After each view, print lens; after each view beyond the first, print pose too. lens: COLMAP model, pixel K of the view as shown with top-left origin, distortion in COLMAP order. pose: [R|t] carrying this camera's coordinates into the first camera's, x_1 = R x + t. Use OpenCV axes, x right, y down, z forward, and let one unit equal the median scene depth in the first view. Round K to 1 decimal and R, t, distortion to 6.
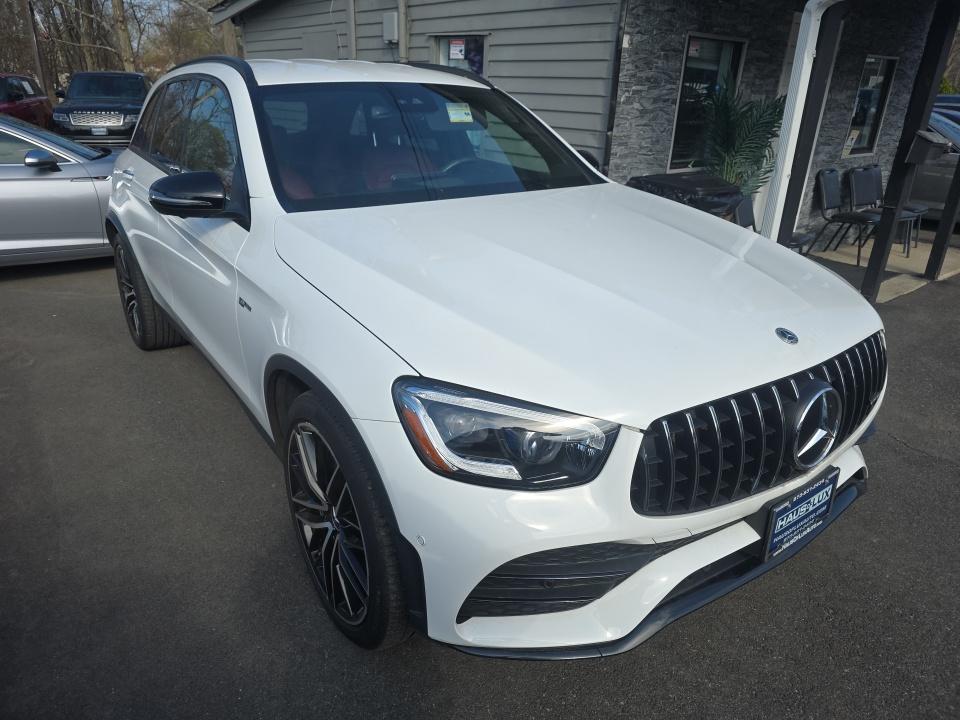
lens RADIAL K [[643.1, 0, 480.8], [0, 643.1, 358.8], [0, 0, 1]] dist [0.029296, -0.018007]
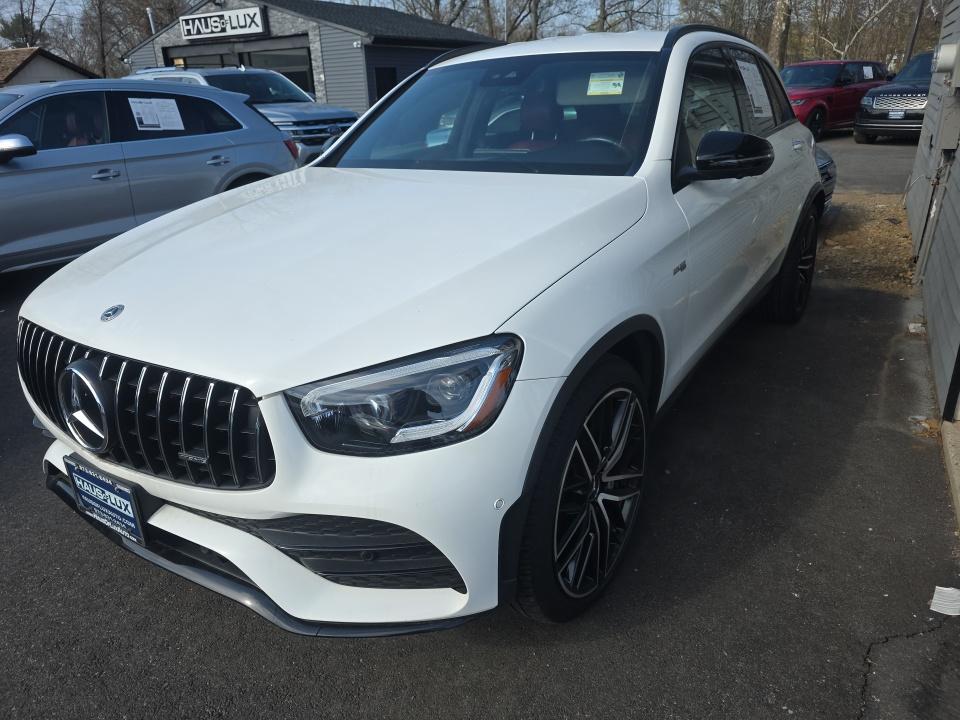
lens RADIAL K [[643.1, 0, 477.4], [0, 643.1, 359.5], [0, 0, 1]] dist [0.029296, -0.018007]
pose [[0.347511, 0.336685, -0.875145, 0.567915], [-0.318703, 0.920160, 0.227450, -0.134732], [0.881853, 0.199869, 0.427068, 0.403825]]
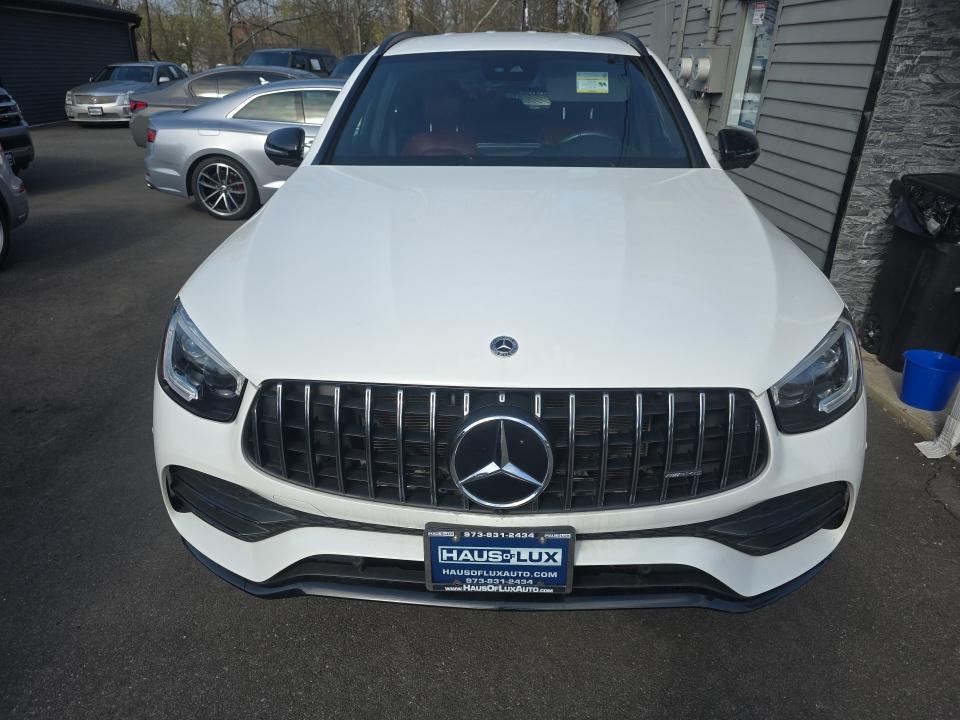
lens RADIAL K [[643.1, 0, 486.0], [0, 643.1, 364.9], [0, 0, 1]] dist [0.029296, -0.018007]
pose [[0.788922, 0.250516, -0.561109, 0.344768], [-0.232165, 0.966961, 0.105290, -0.034665], [0.568948, 0.047204, 0.821018, 0.116280]]
